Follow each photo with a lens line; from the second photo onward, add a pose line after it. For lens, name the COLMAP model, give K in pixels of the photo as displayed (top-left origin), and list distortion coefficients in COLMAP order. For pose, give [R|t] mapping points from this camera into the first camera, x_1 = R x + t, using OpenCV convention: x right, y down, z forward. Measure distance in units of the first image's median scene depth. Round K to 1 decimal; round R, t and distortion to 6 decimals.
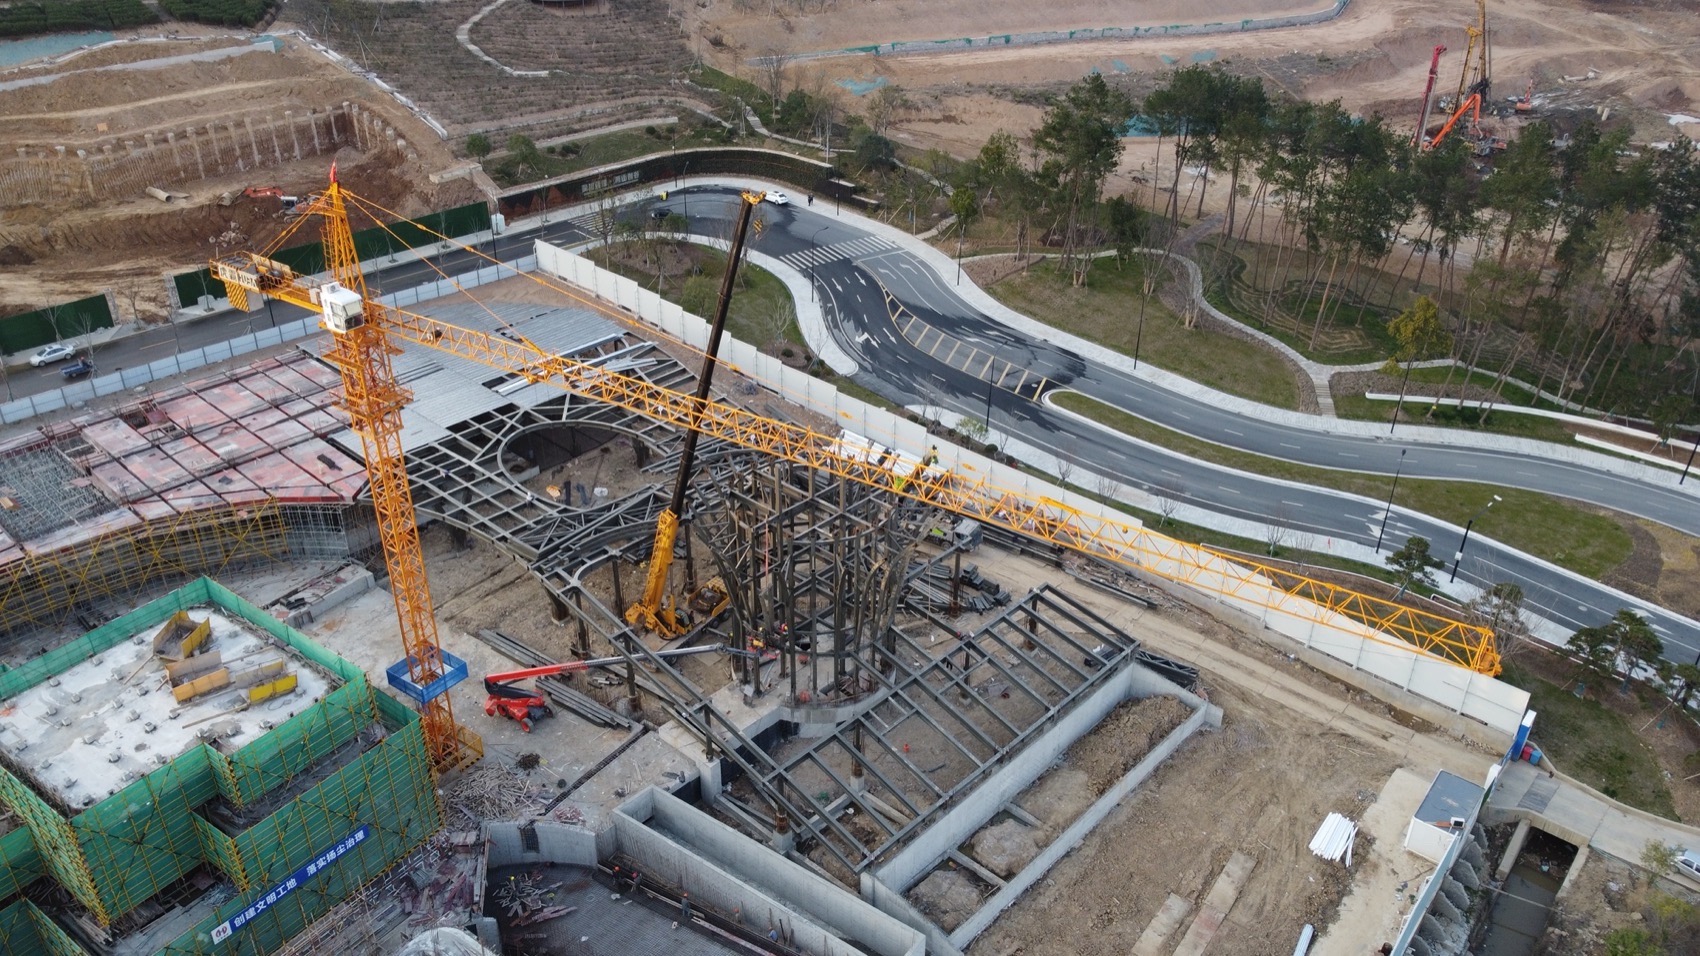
lens RADIAL K [[1298.9, 0, 838.6], [0, 1298.9, 476.5], [0, 0, 1]] dist [-0.002543, -0.005155]
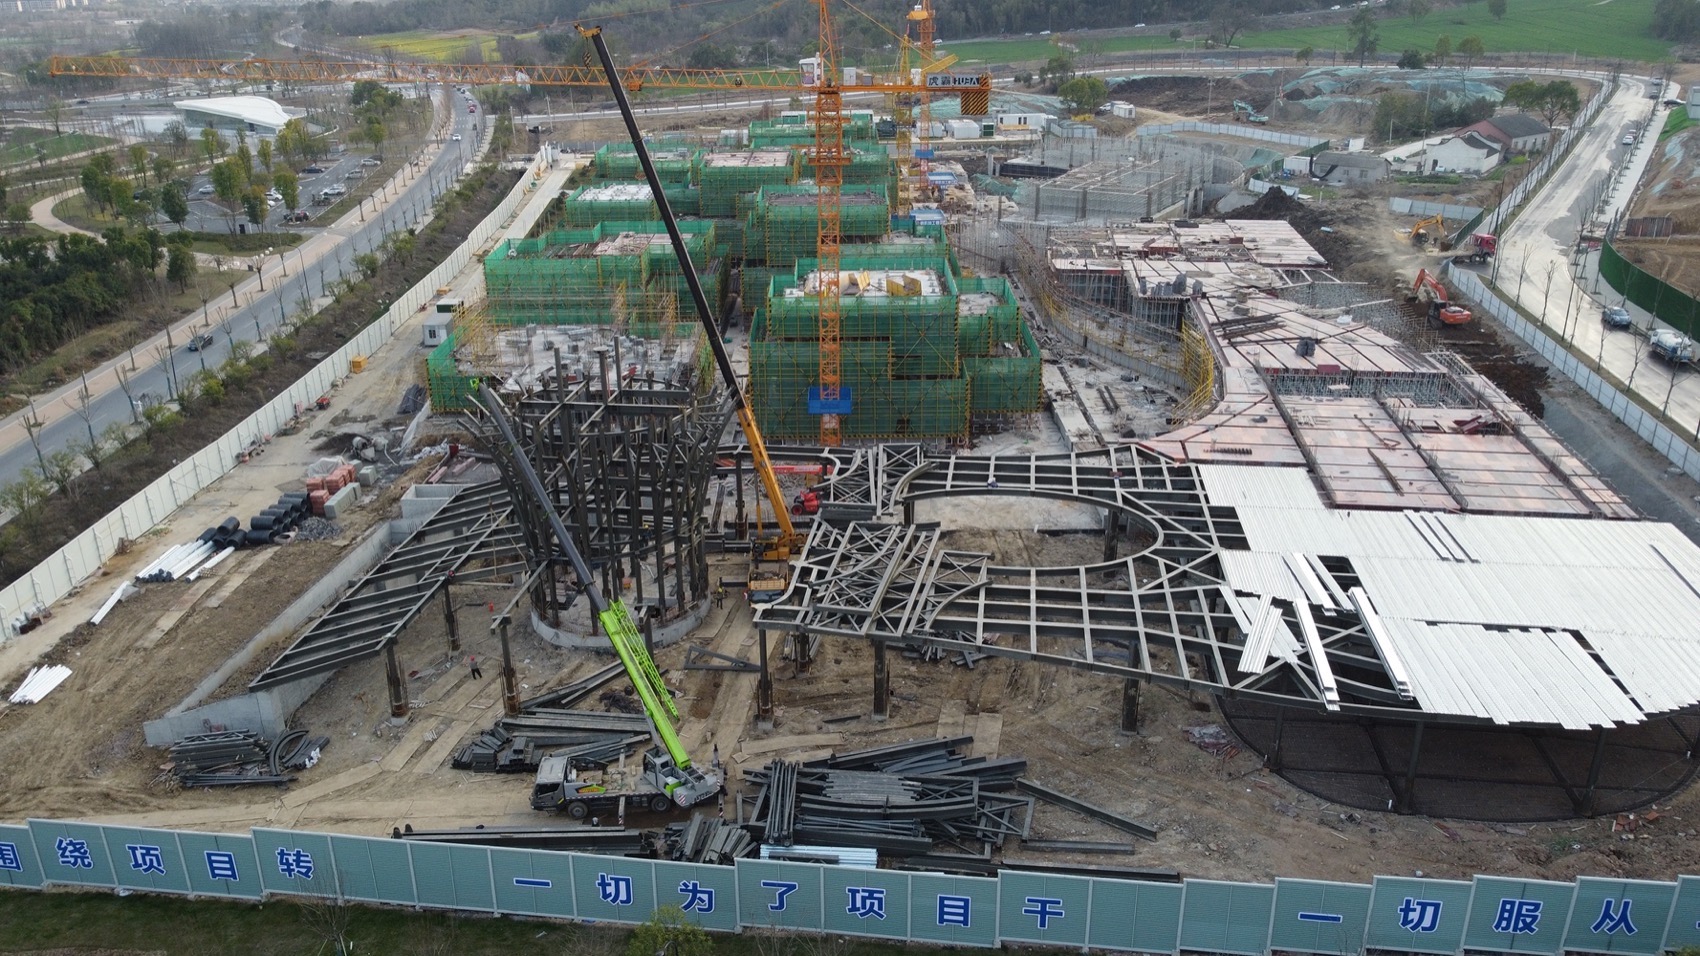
lens RADIAL K [[1298.9, 0, 838.6], [0, 1298.9, 476.5], [0, 0, 1]] dist [-0.002543, -0.005155]
pose [[-0.813826, 0.220374, -0.537702, 0.274029], [-0.274597, 0.669639, 0.690058, -0.491779], [0.512137, 0.709238, -0.484456, 1.207518]]
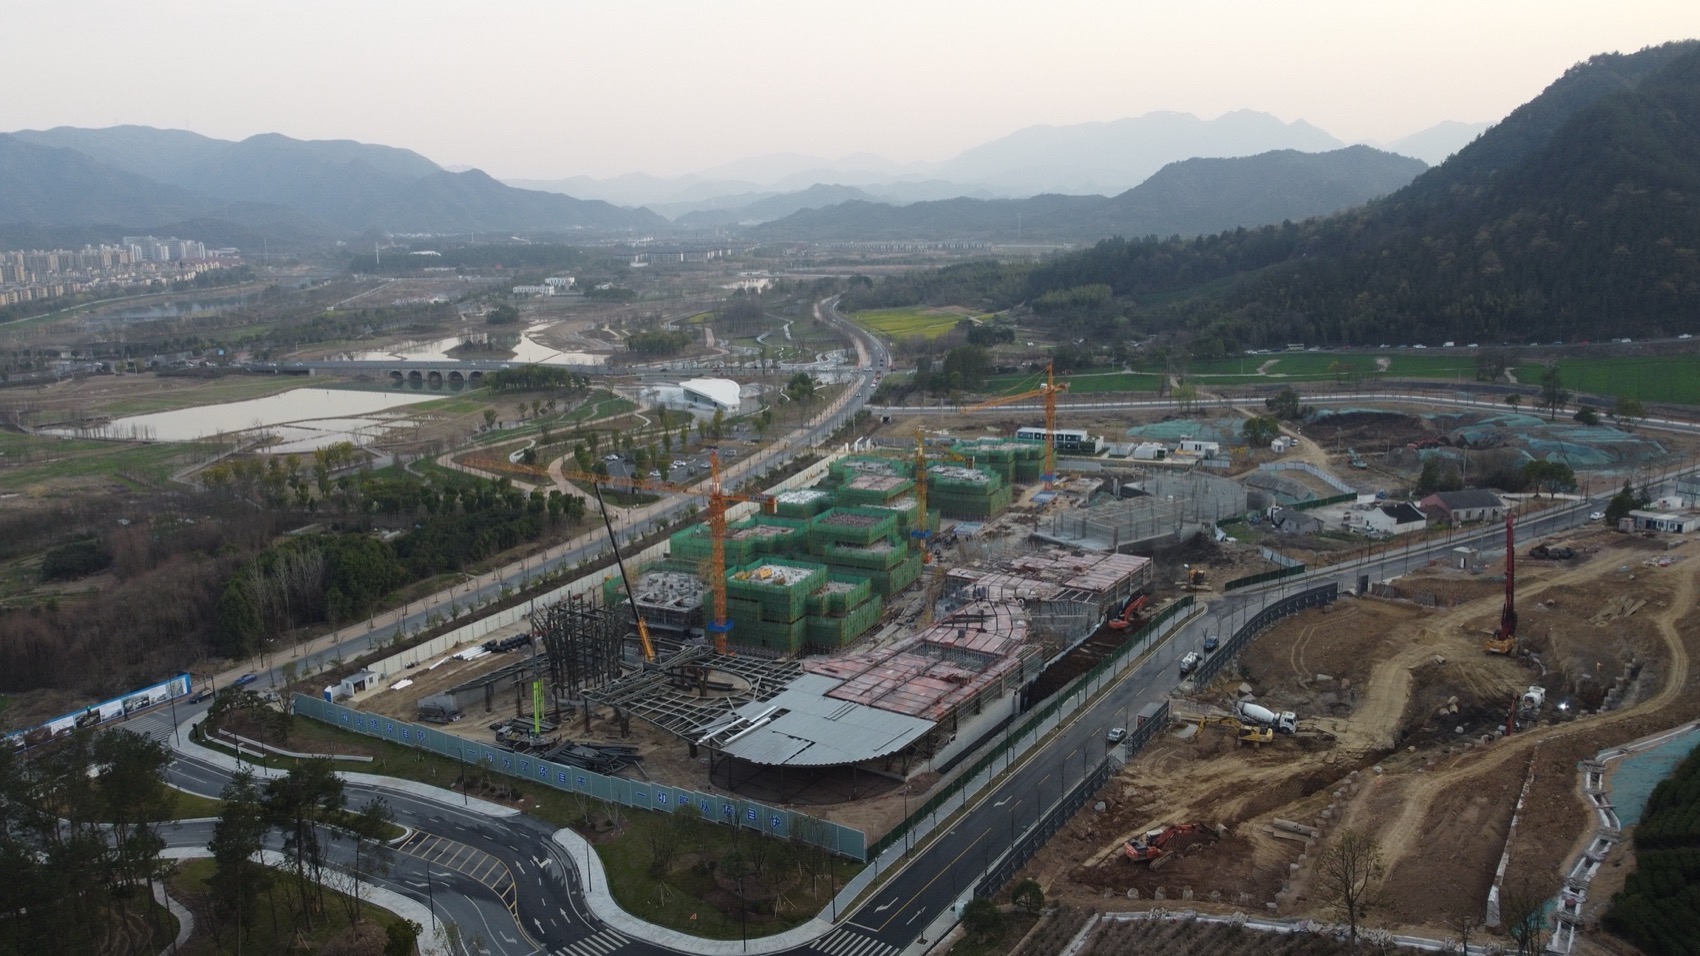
lens RADIAL K [[1298.9, 0, 838.6], [0, 1298.9, 476.5], [0, 0, 1]] dist [-0.002543, -0.005155]
pose [[-0.984321, 0.046910, -0.170034, -0.072351], [-0.076209, 0.756261, 0.649817, -1.432547], [0.159073, 0.652586, -0.740828, 2.129935]]
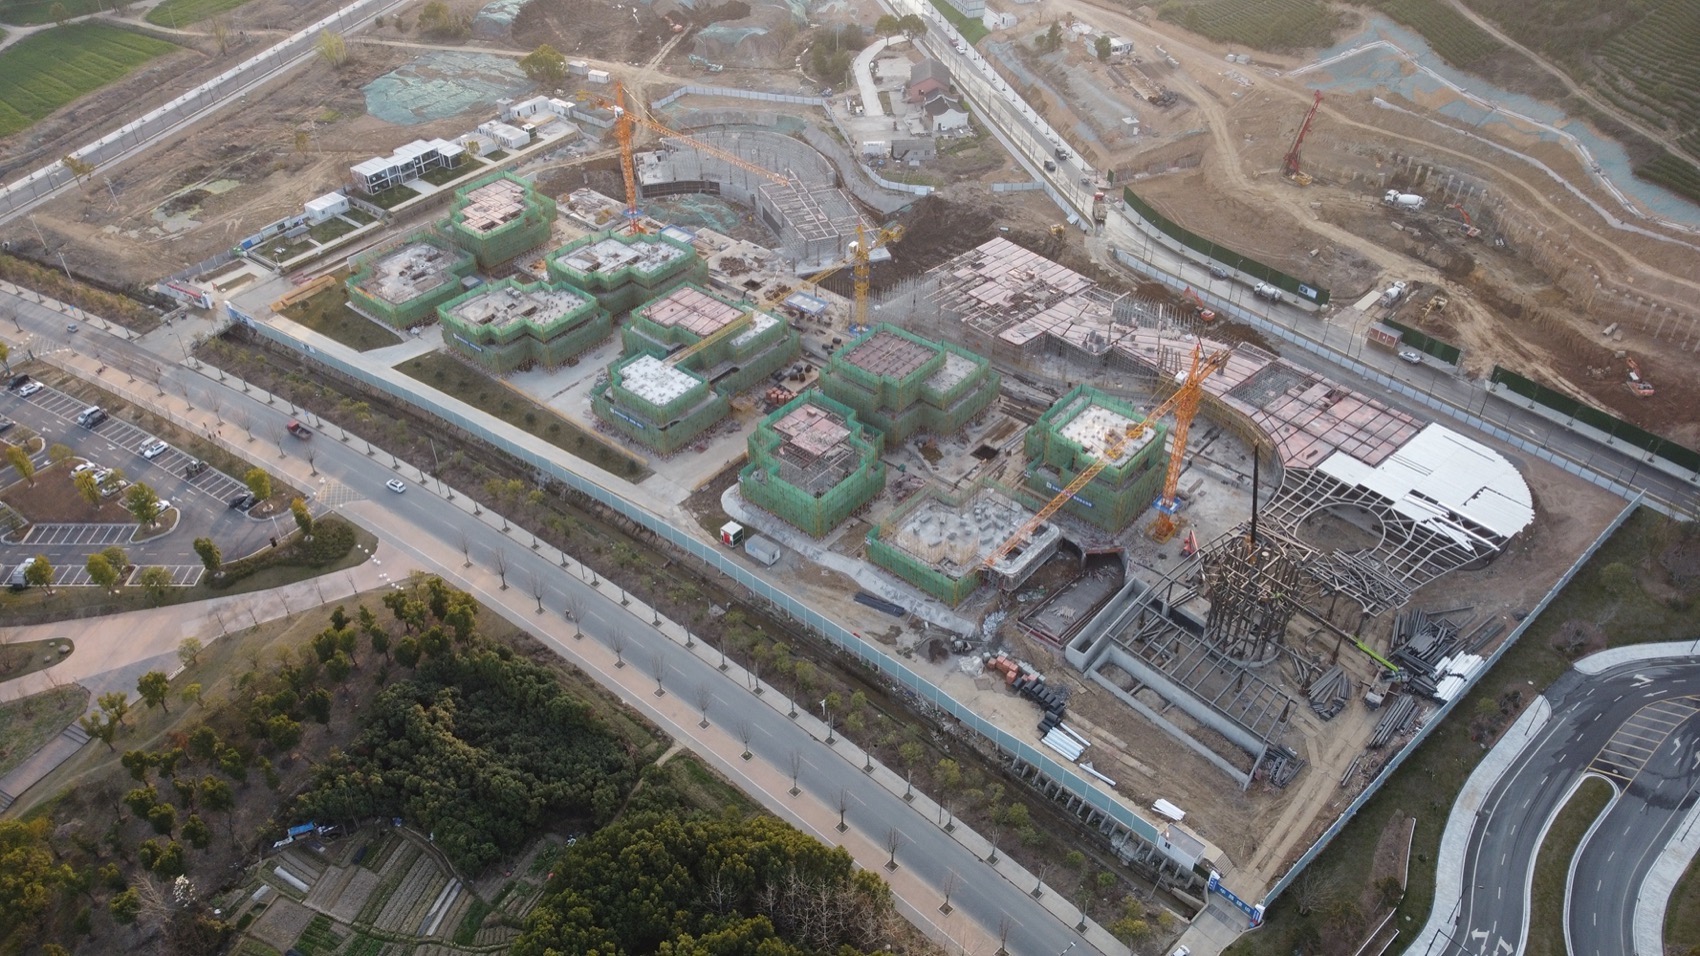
lens RADIAL K [[1298.9, 0, 838.6], [0, 1298.9, 476.5], [0, 0, 1]] dist [-0.002543, -0.005155]
pose [[-0.075470, 0.617856, -0.782661, 1.302432], [-0.485353, 0.662885, 0.570102, -0.785853], [0.871055, 0.422892, 0.249850, -0.209361]]
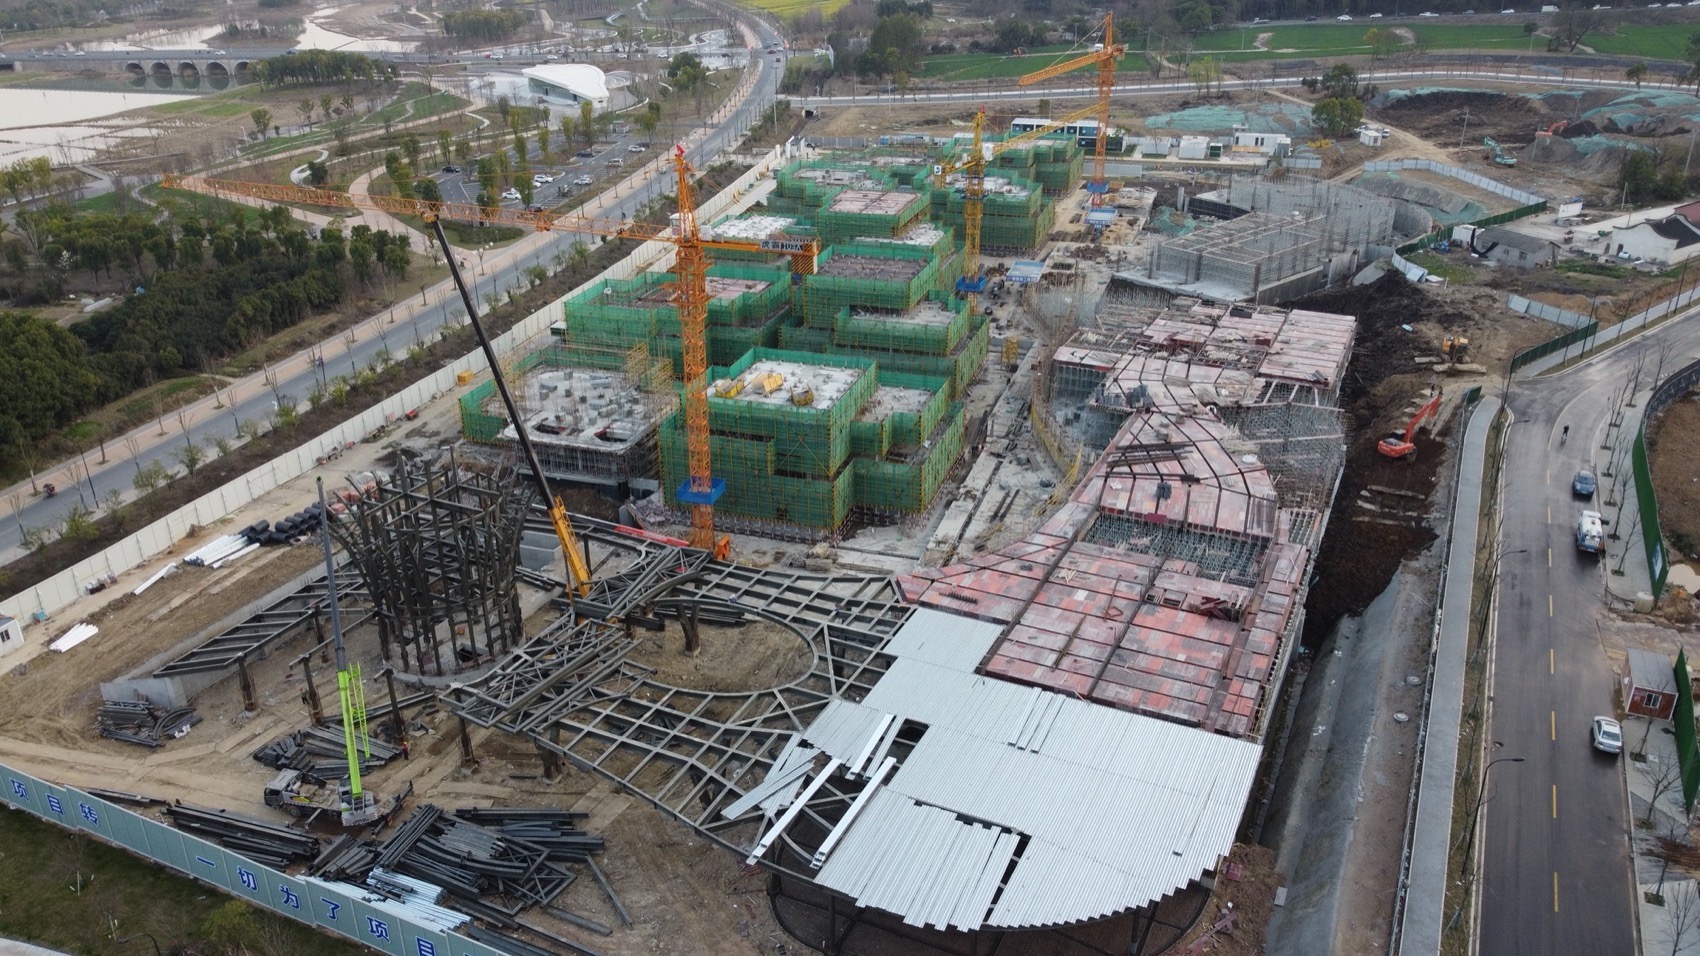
lens RADIAL K [[1298.9, 0, 838.6], [0, 1298.9, 476.5], [0, 0, 1]] dist [-0.002543, -0.005155]
pose [[-0.954221, 0.129344, -0.269689, -0.045244], [-0.140015, 0.603604, 0.784894, -0.771203], [0.264307, 0.786723, -0.557861, 1.350933]]
